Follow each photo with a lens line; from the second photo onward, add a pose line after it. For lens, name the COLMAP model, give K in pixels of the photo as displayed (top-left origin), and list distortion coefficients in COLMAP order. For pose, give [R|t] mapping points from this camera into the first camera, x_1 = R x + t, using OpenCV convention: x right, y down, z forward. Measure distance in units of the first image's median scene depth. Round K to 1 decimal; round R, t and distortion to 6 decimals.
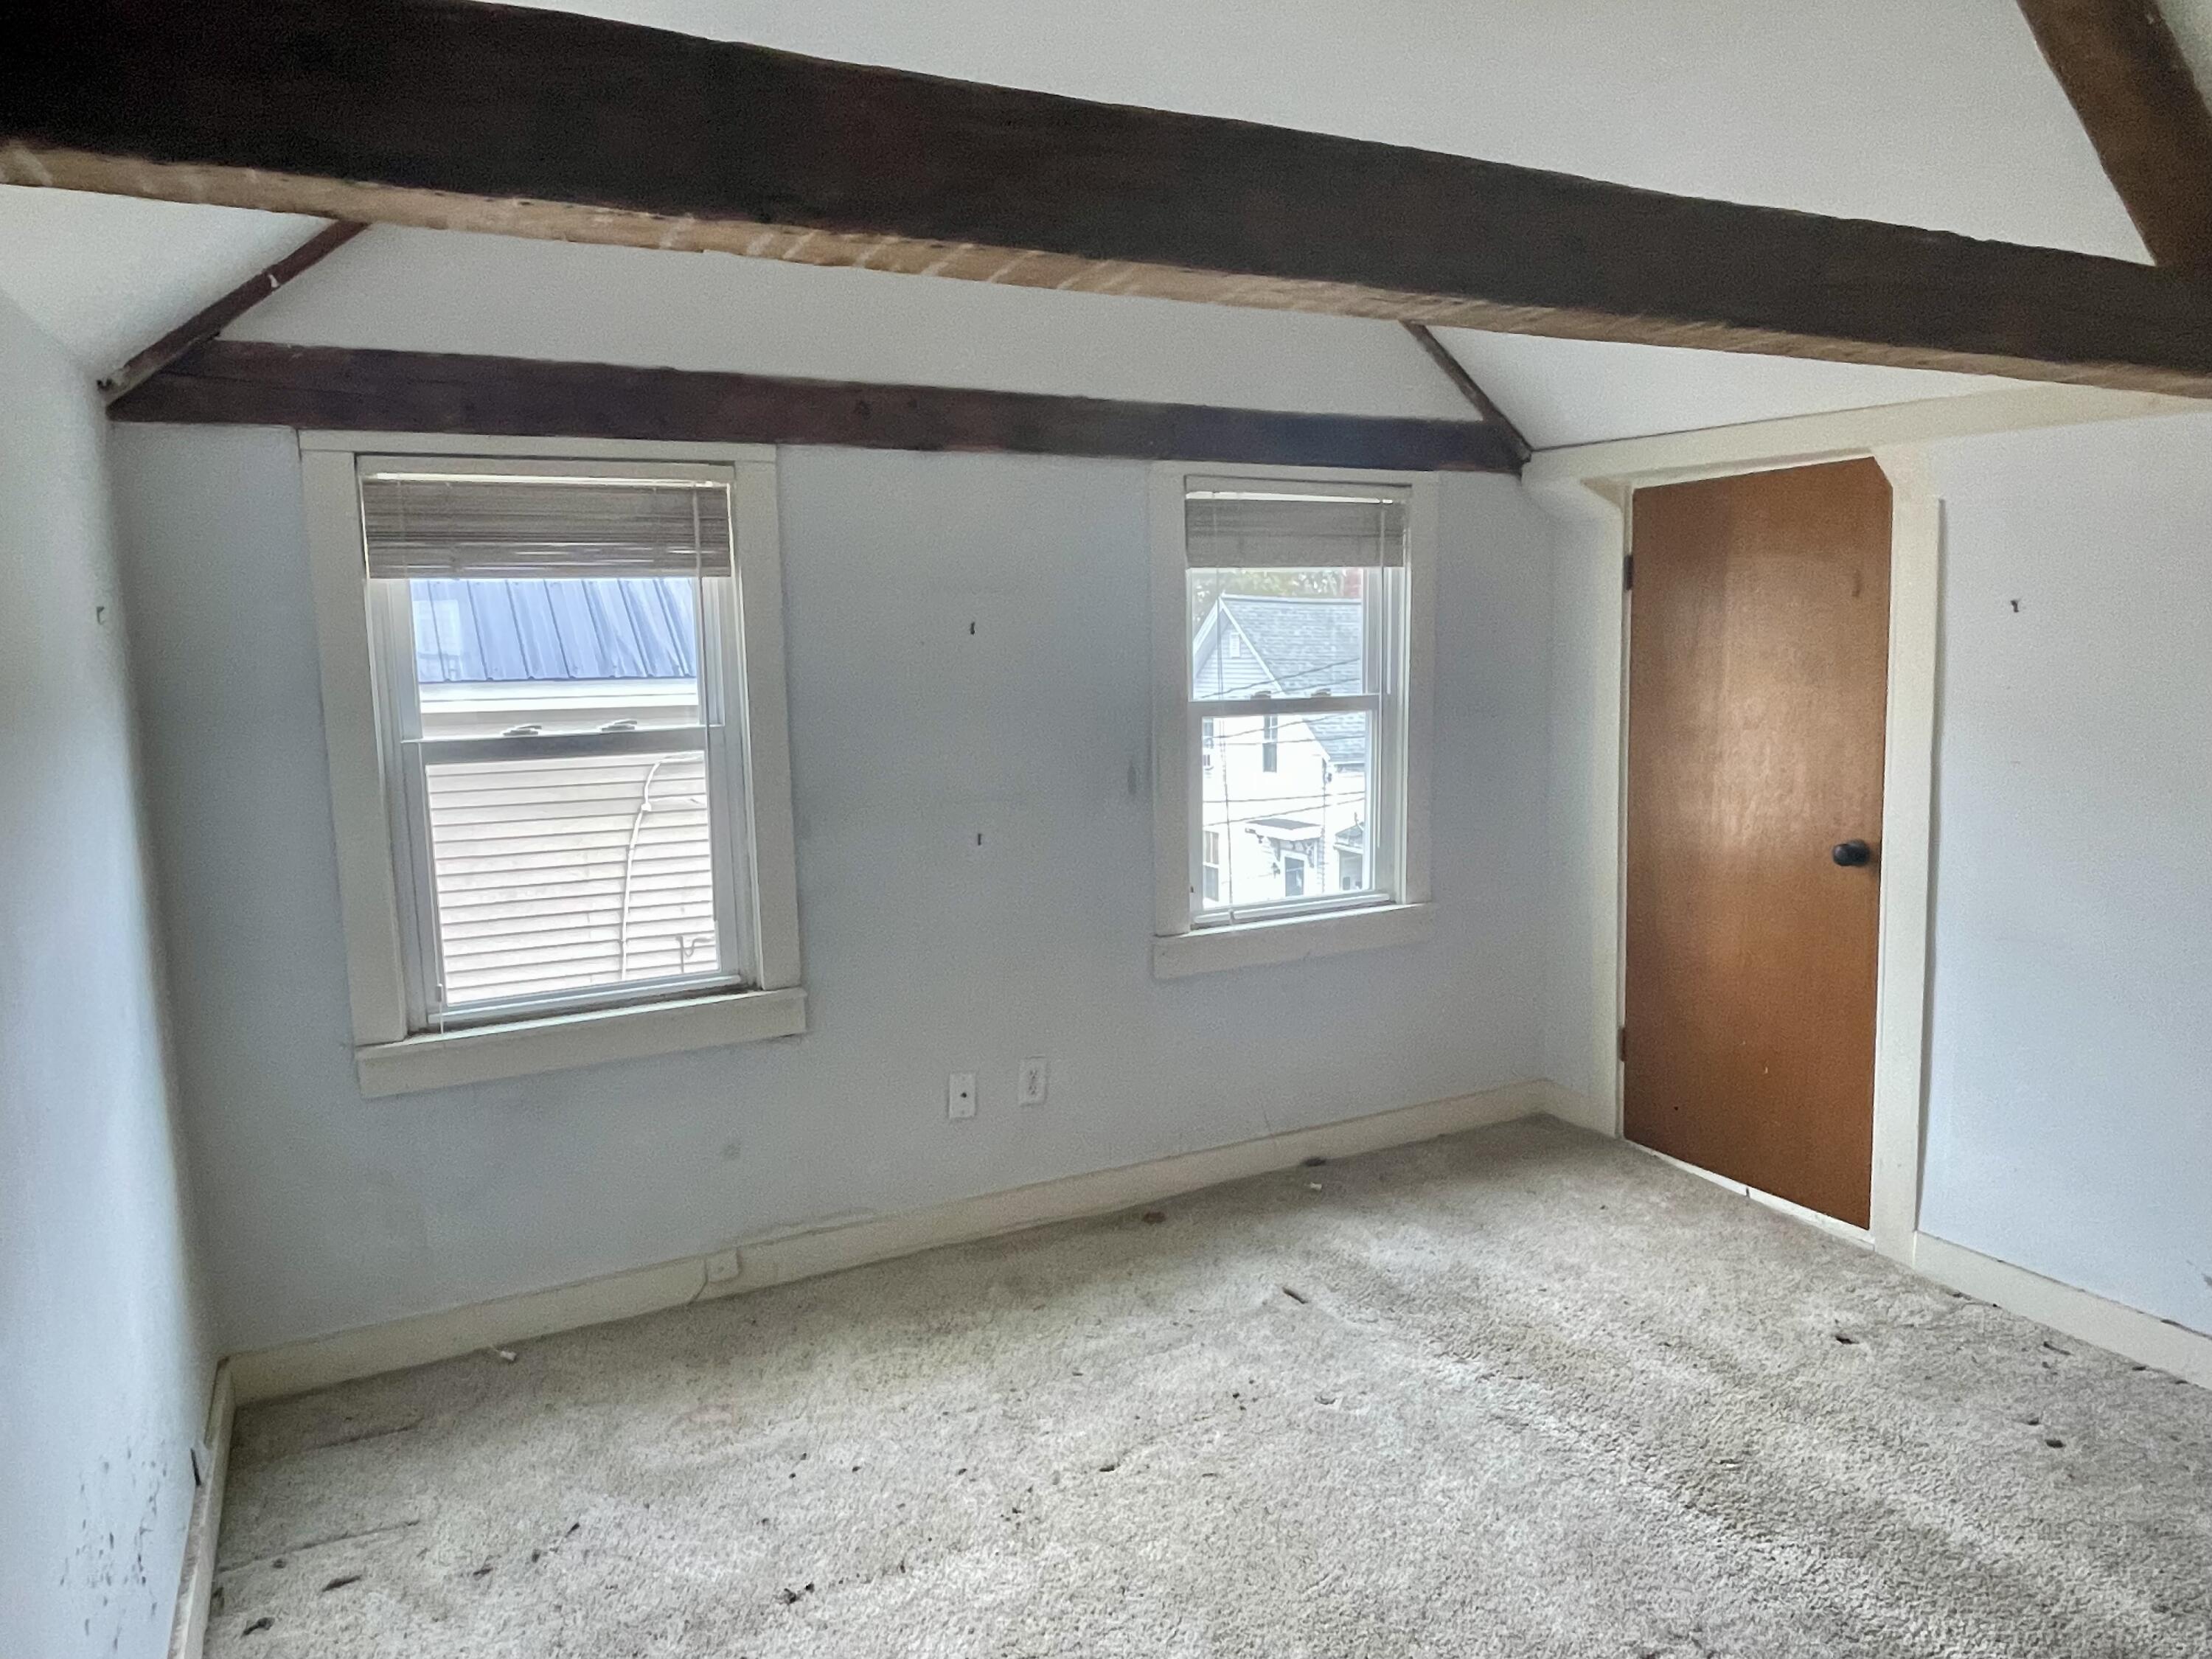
lens RADIAL K [[1477.3, 0, 1094.1], [0, 1477.3, 836.4], [0, 0, 1]] dist [-0.004003, 0.006659]
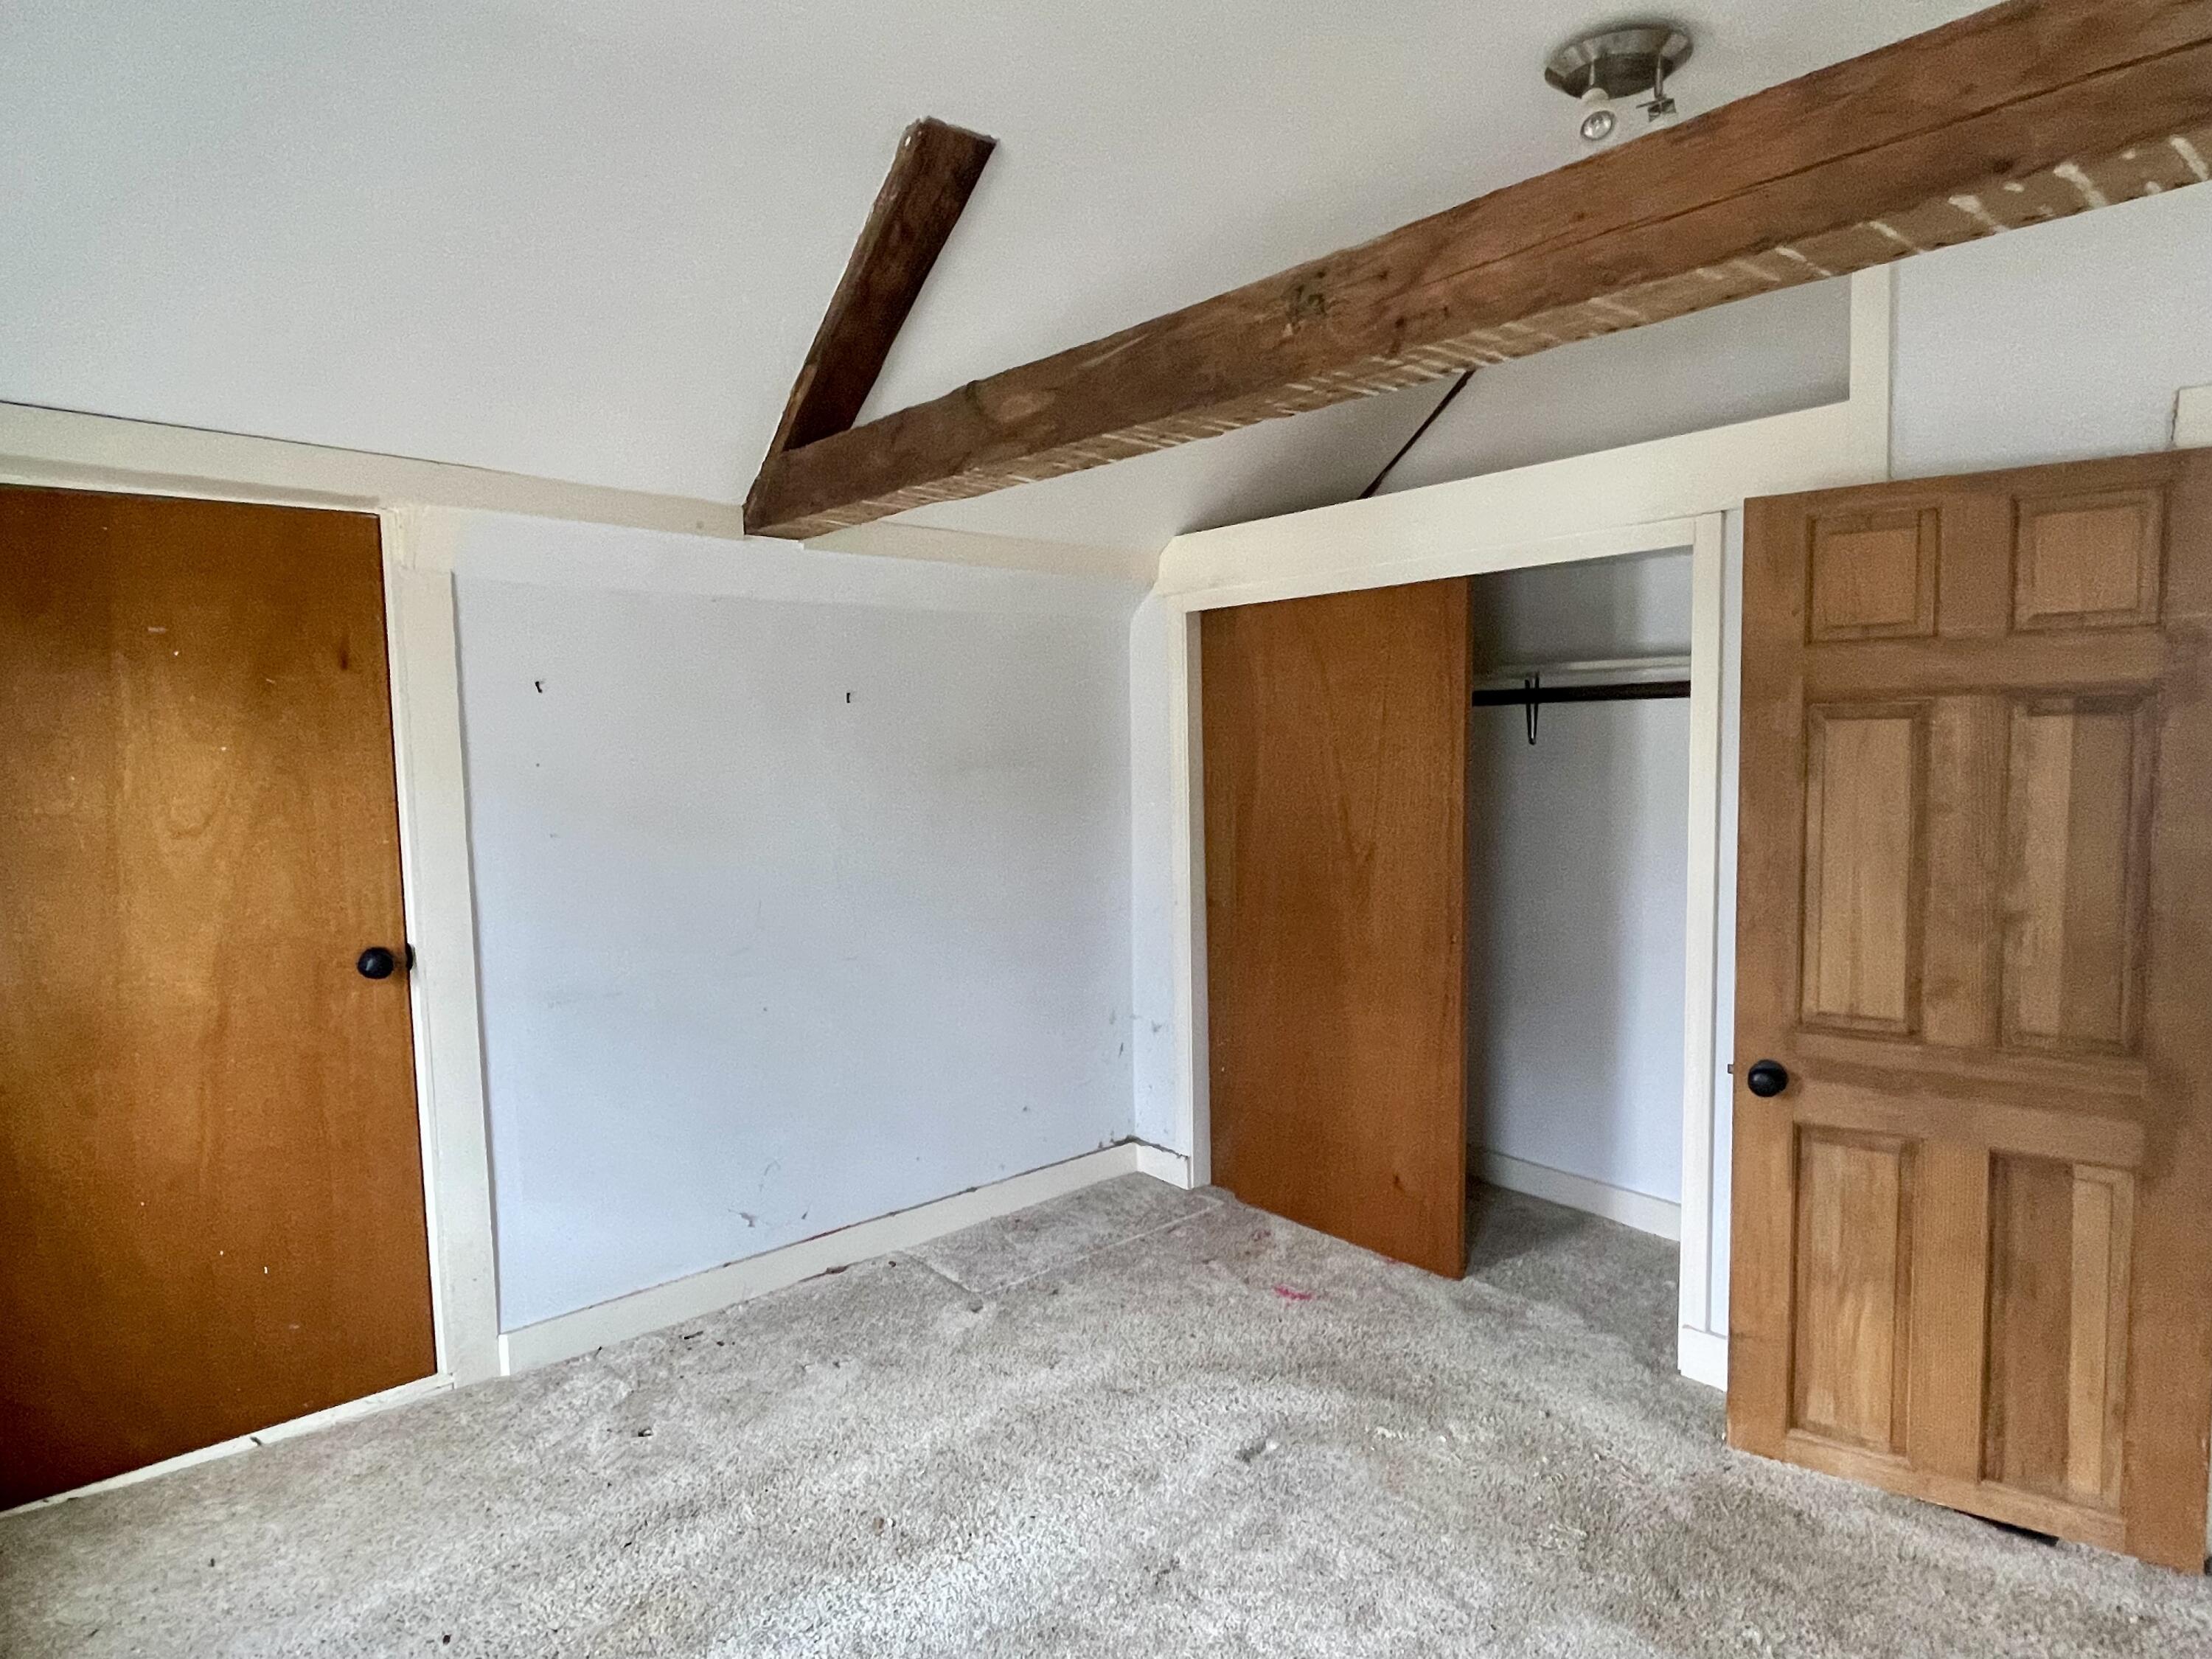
lens RADIAL K [[1312.1, 0, 1102.6], [0, 1312.1, 817.6], [0, 0, 1]] dist [-0.007925, -0.001593]
pose [[-0.205355, -0.053409, 0.977229, -0.346610], [0.176228, 0.980171, 0.090603, -0.072125], [-0.962690, 0.190821, -0.191871, 0.760934]]
